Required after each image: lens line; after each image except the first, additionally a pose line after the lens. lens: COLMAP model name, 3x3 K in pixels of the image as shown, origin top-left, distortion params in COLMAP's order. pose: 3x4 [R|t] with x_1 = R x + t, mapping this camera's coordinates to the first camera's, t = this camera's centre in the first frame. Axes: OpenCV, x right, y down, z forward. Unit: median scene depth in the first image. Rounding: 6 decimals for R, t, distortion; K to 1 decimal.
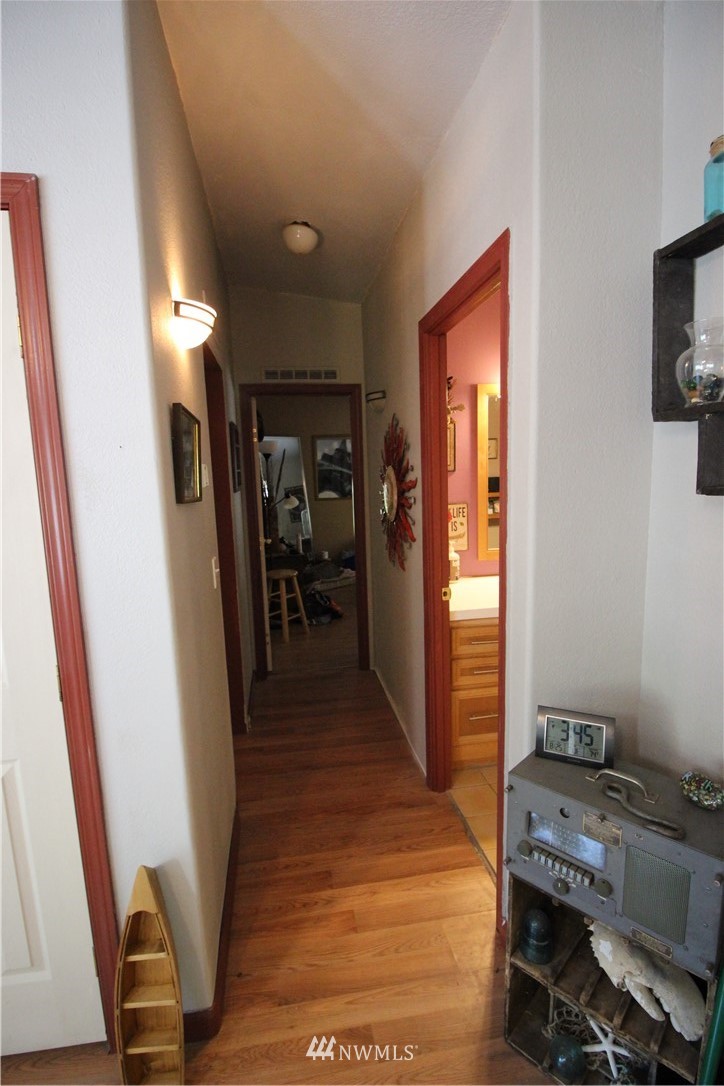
lens RADIAL K [[505.4, 0, 362.0], [0, 505.4, 543.0], [0, 0, 1]] dist [0.001996, -0.014424]
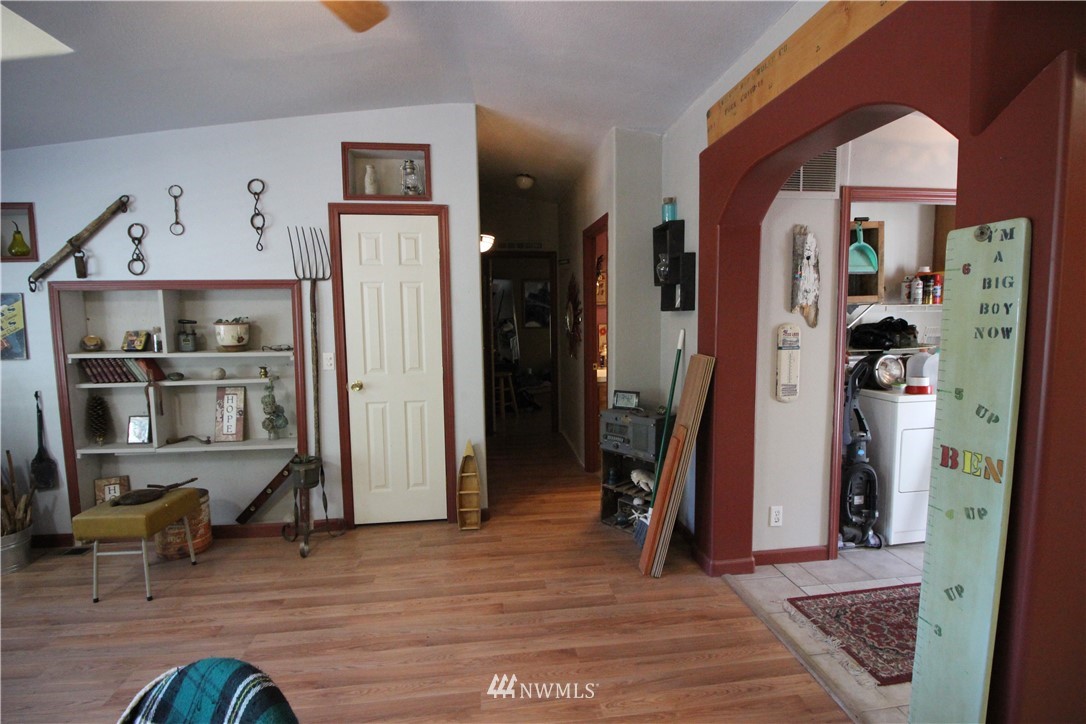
lens RADIAL K [[505.2, 0, 543.4], [0, 505.2, 352.3], [0, 0, 1]] dist [0.002538, -0.013941]
pose [[0.999020, 0.020343, -0.039304, 0.037271], [-0.022511, 0.998203, -0.055539, 0.141819], [0.038103, 0.056369, 0.997683, -0.865720]]
